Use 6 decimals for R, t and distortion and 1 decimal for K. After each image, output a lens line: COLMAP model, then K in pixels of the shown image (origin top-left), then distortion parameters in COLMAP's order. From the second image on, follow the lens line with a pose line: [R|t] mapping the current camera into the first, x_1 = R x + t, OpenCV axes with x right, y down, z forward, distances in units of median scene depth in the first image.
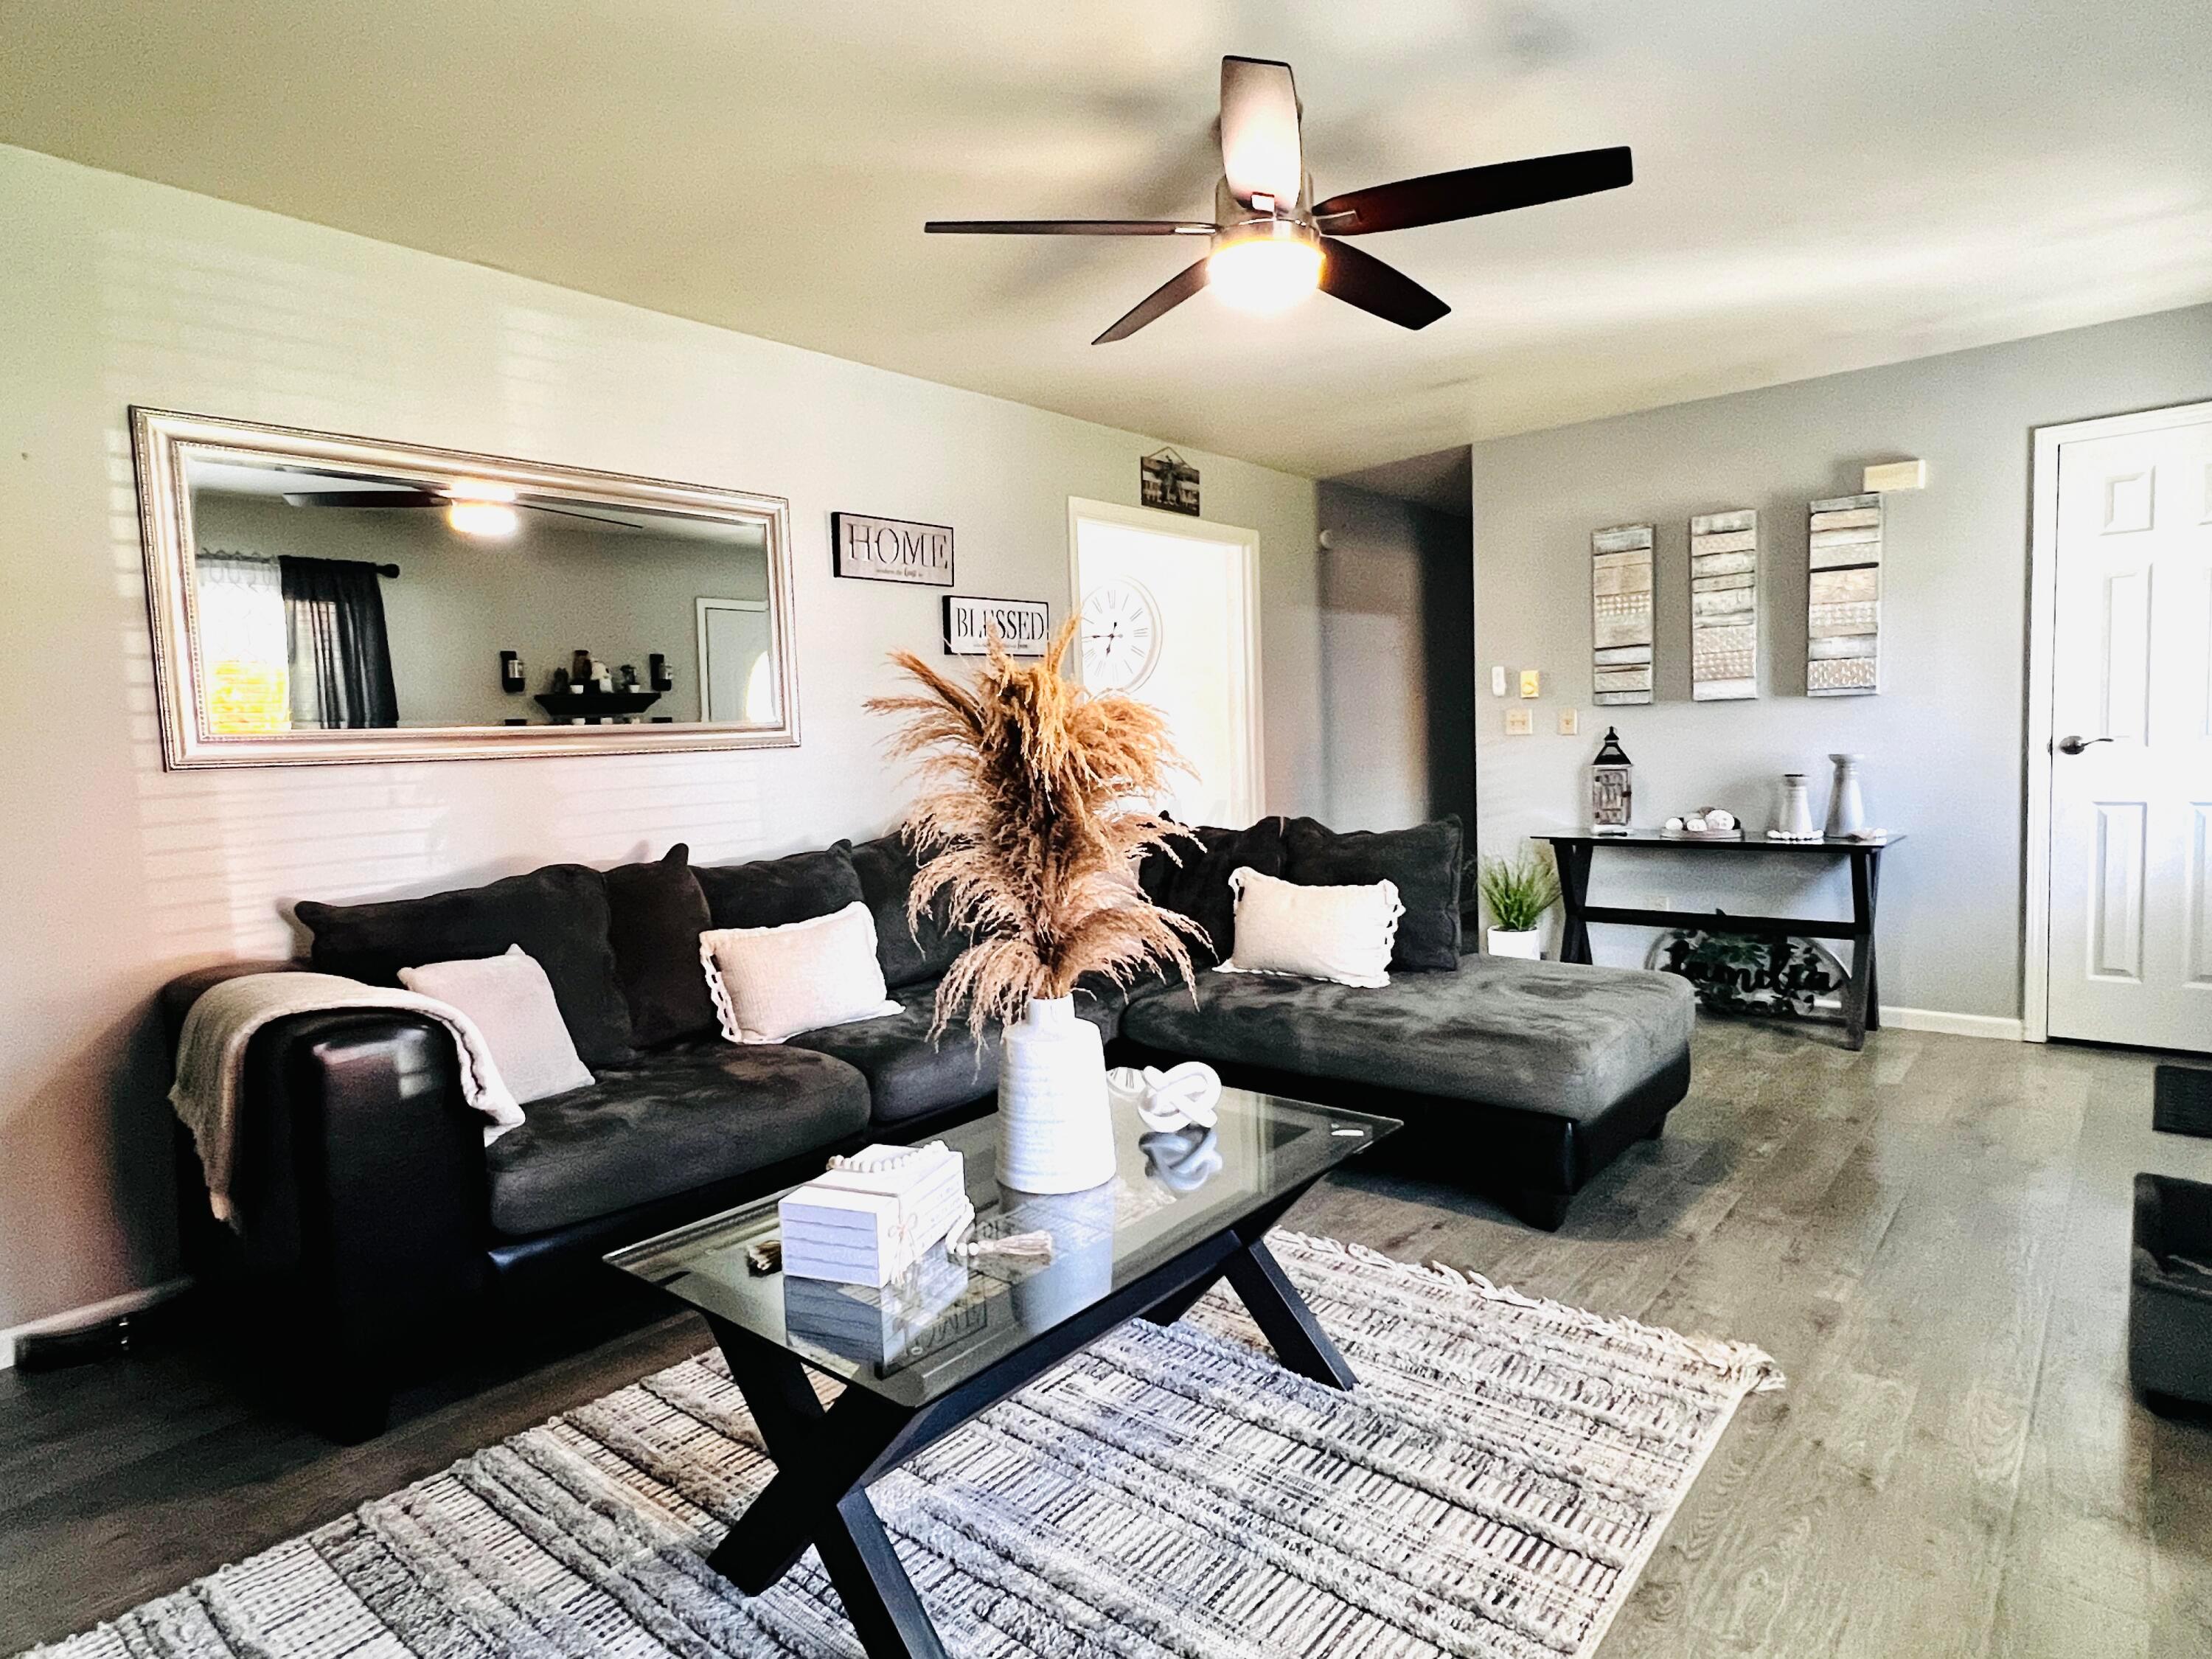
lens RADIAL K [[1234.6, 0, 1107.3], [0, 1234.6, 829.7], [0, 0, 1]] dist [-0.001526, 0.001886]
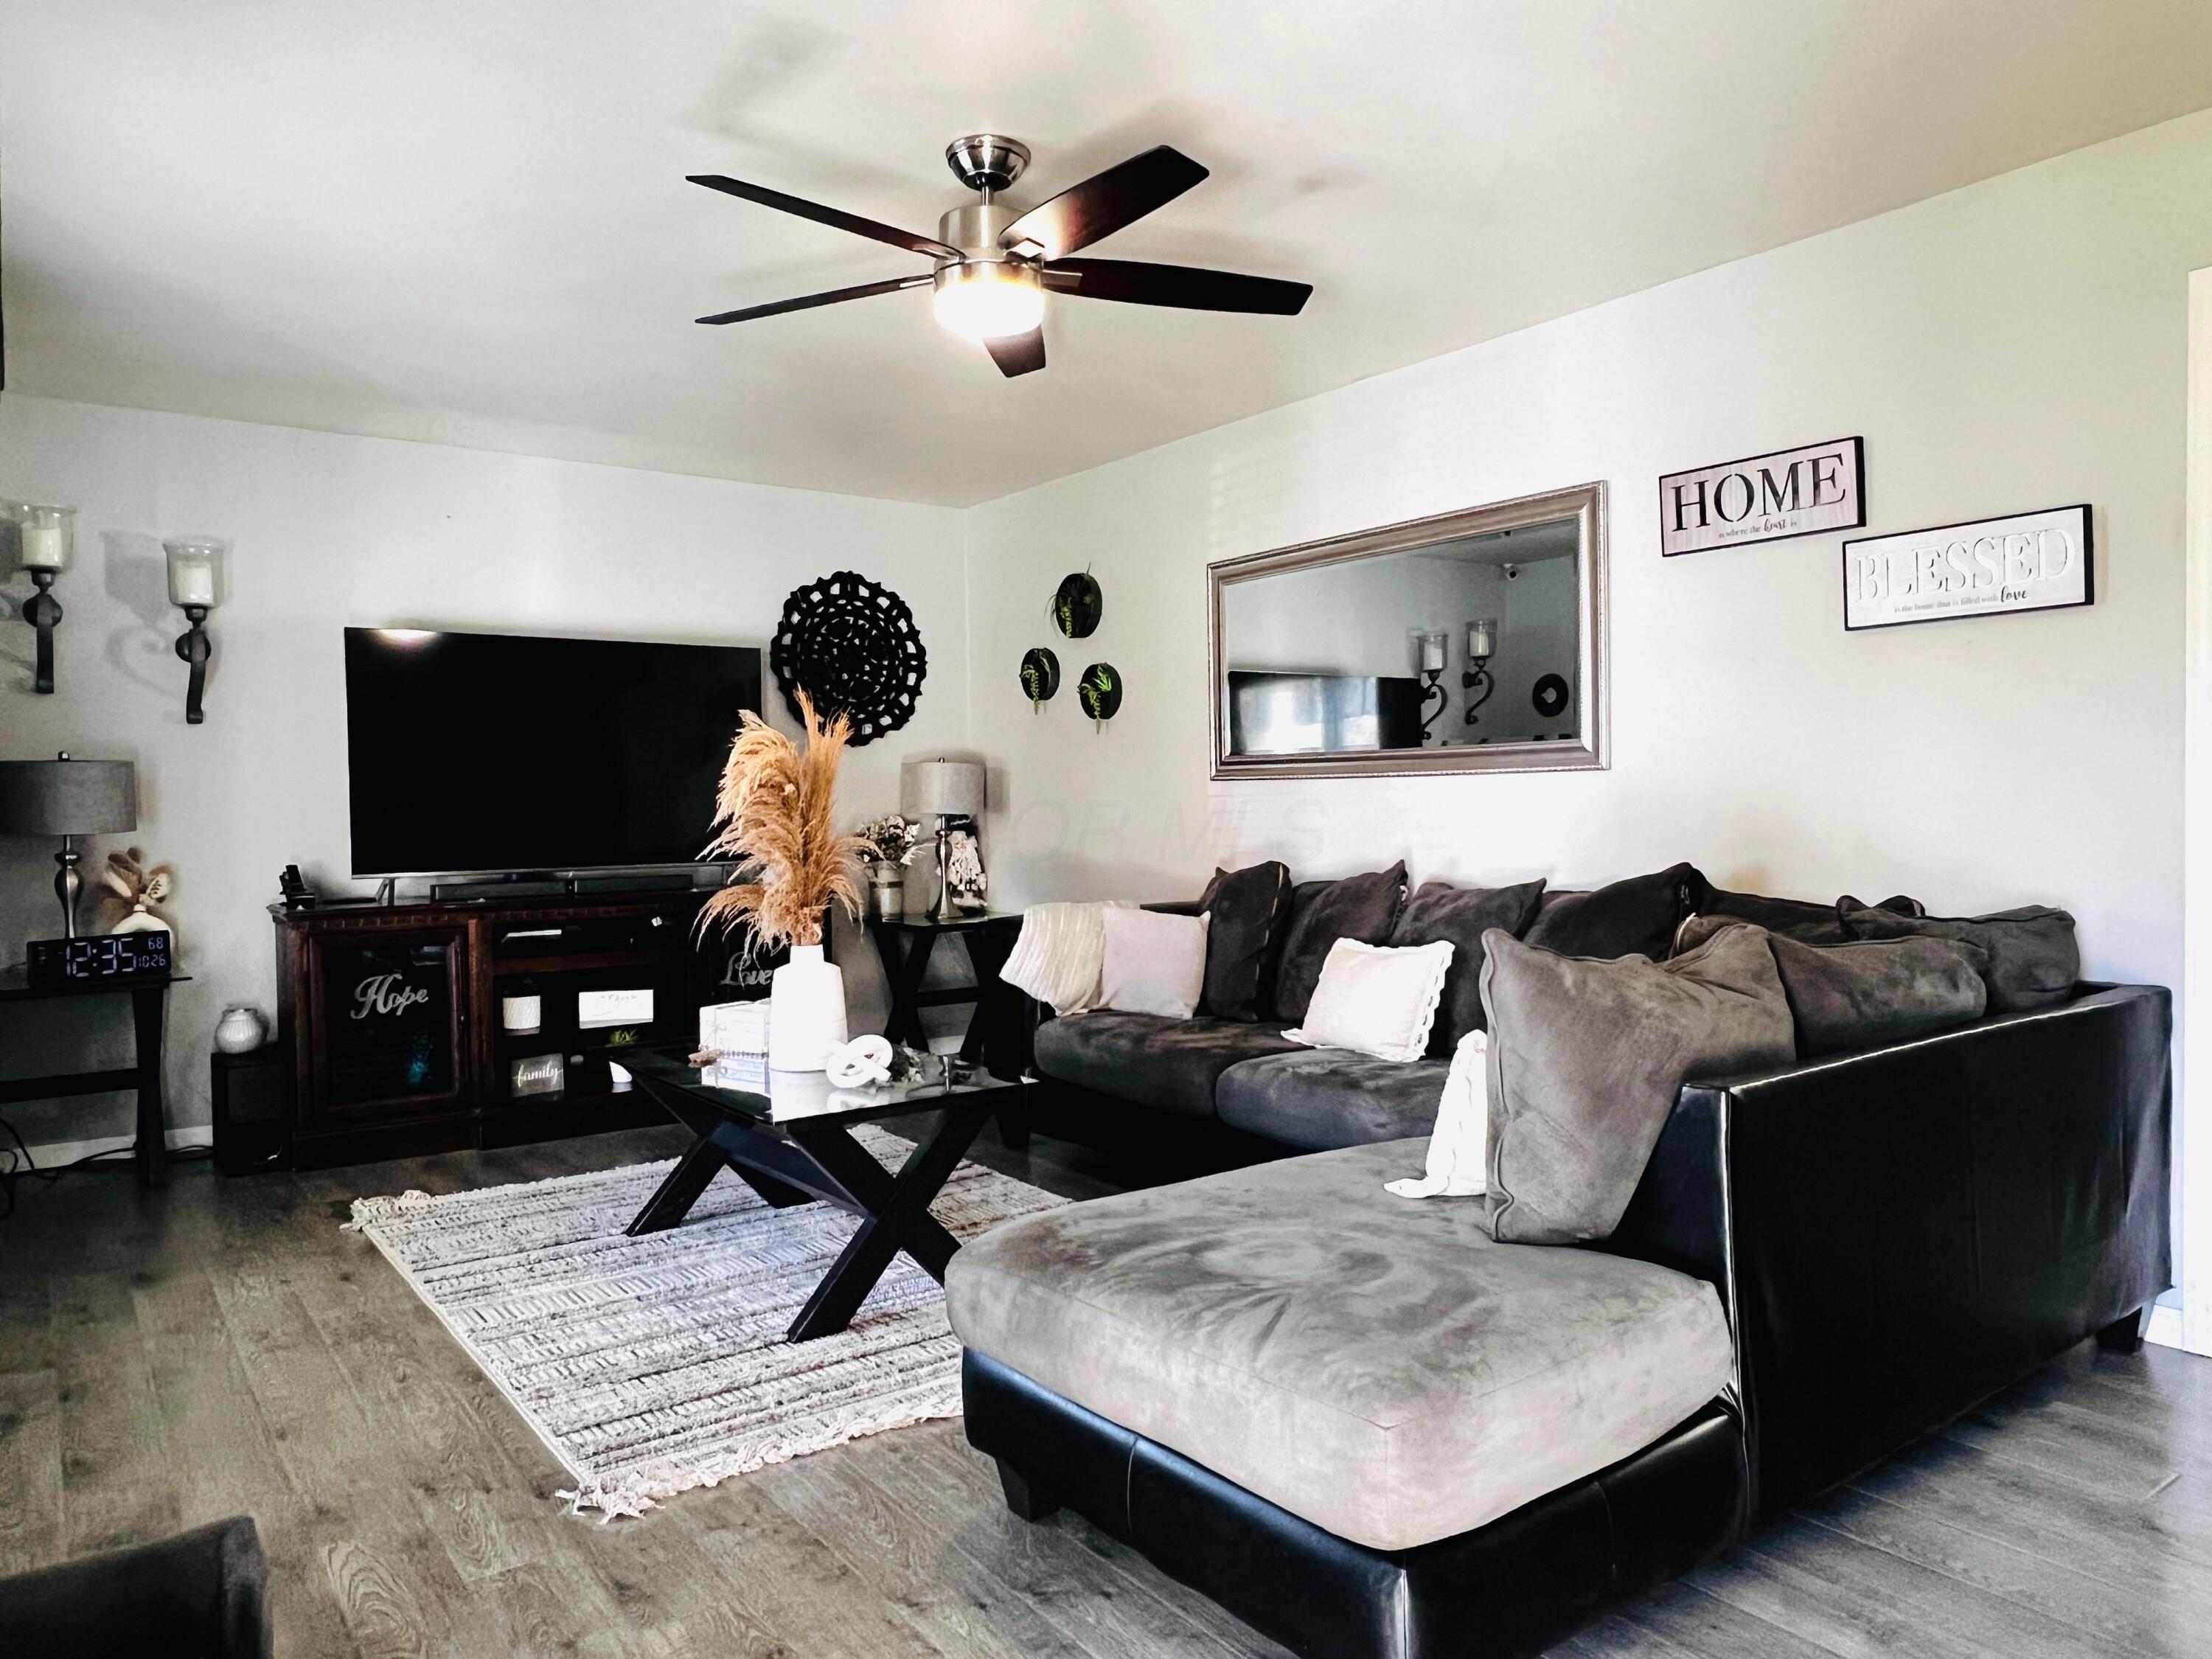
lens RADIAL K [[1490.3, 0, 1091.8], [0, 1490.3, 838.2], [0, 0, 1]] dist [-0.000528, -0.000870]
pose [[-0.237590, 0.064795, -0.969202, 1.334107], [-0.052515, 0.995457, 0.079424, -0.131945], [0.969945, 0.069768, -0.233107, 1.433063]]
